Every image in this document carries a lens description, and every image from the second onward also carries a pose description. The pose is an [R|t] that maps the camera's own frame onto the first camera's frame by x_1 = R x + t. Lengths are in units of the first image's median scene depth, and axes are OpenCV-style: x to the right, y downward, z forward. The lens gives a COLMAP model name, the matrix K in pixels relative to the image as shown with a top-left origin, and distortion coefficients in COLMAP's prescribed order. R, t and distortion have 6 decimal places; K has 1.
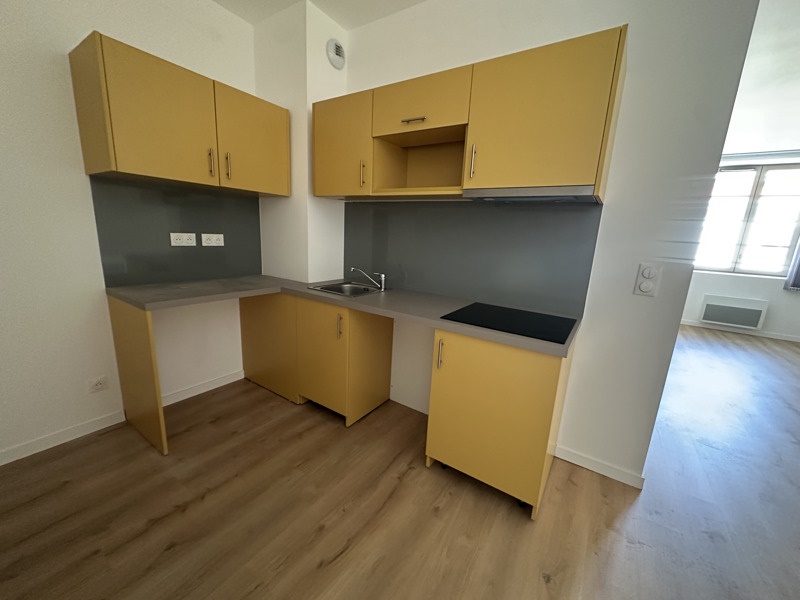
lens RADIAL K [[316.2, 0, 400.0], [0, 316.2, 300.0], [0, 0, 1]] dist [-0.020446, 0.000218]
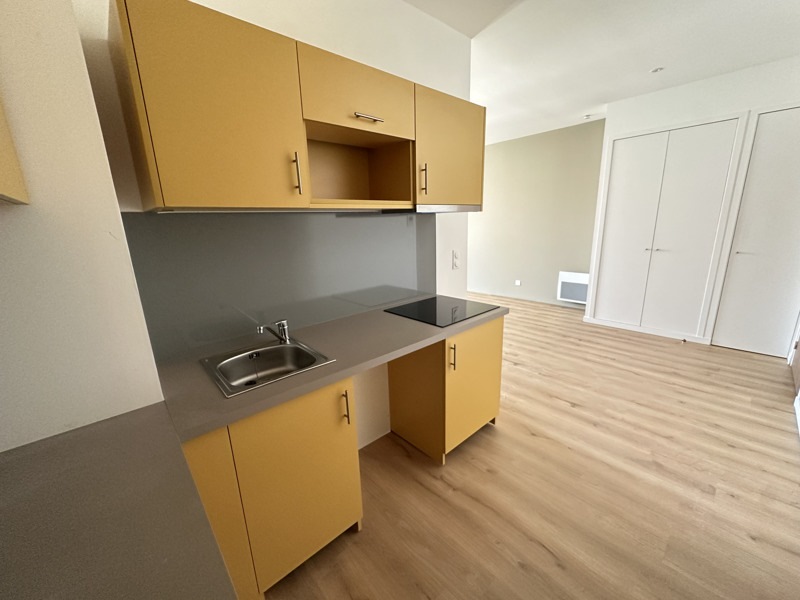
lens RADIAL K [[316.2, 0, 400.0], [0, 316.2, 300.0], [0, 0, 1]] dist [-0.020446, 0.000218]
pose [[0.248749, -0.285861, 0.925423, -0.869668], [0.254767, 0.941120, 0.222230, -0.302239], [-0.934461, 0.180488, 0.306931, 0.797448]]
